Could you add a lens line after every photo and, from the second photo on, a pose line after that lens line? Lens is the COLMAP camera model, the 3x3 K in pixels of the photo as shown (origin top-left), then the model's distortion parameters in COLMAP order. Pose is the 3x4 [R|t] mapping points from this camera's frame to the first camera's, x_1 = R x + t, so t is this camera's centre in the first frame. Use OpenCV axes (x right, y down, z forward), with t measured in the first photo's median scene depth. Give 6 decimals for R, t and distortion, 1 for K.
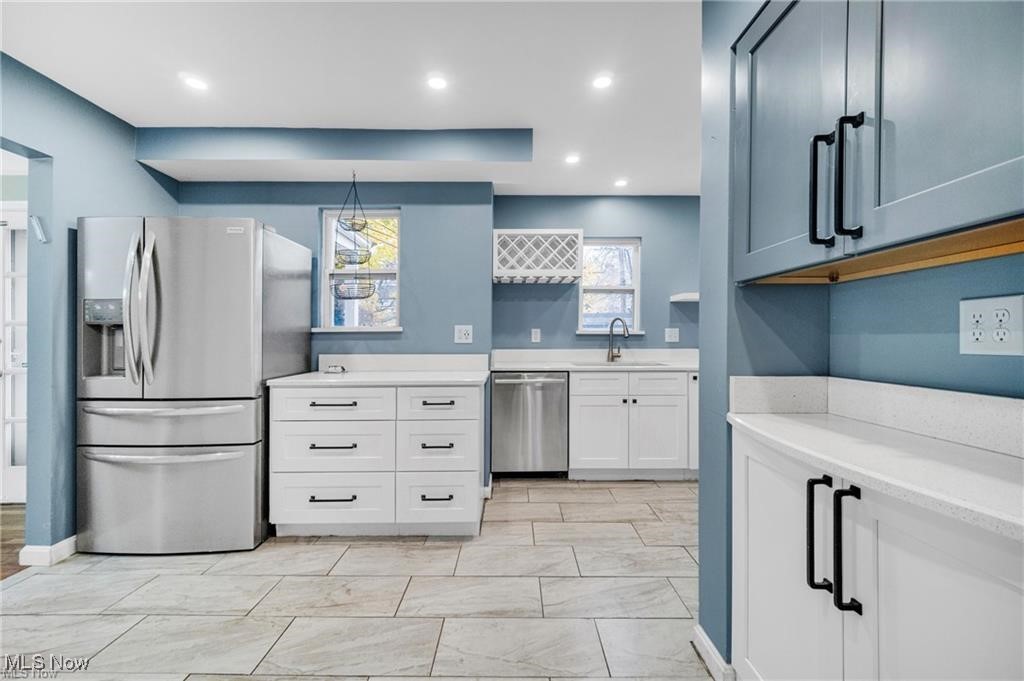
lens RADIAL K [[427.3, 0, 508.8], [0, 427.3, 338.9], [0, 0, 1]] dist [-0.003633, -0.000973]
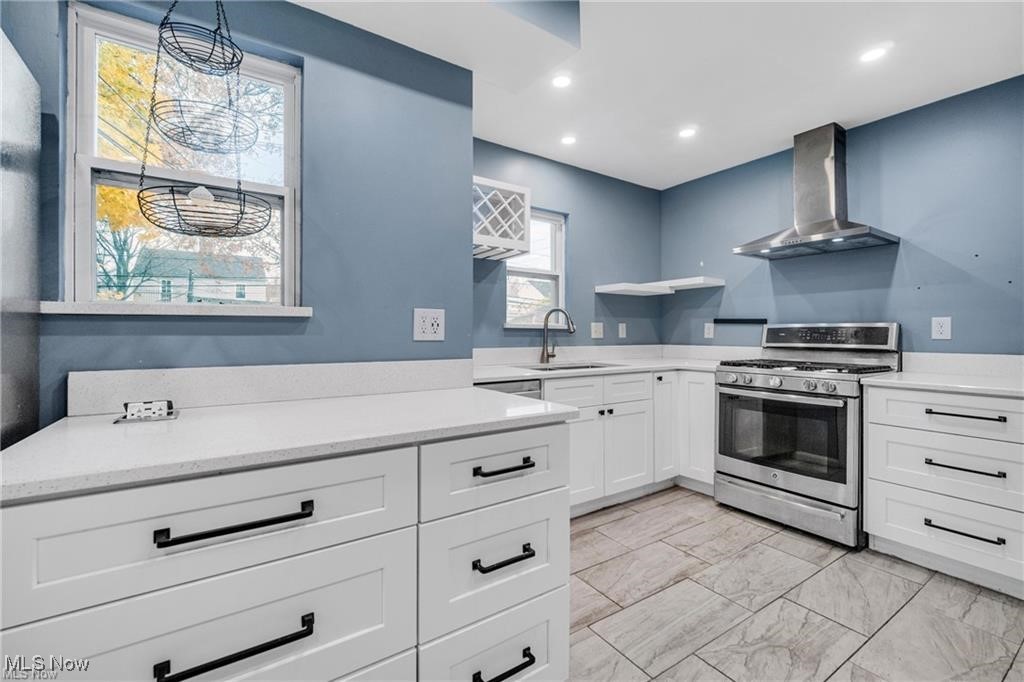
lens RADIAL K [[427.3, 0, 513.6], [0, 427.3, 338.3], [0, 0, 1]] dist [-0.003633, -0.000973]
pose [[0.829035, -0.001717, 0.559194, -0.305391], [-0.001881, 0.999981, 0.005860, 0.003333], [-0.559193, -0.005910, 0.829016, 0.434725]]
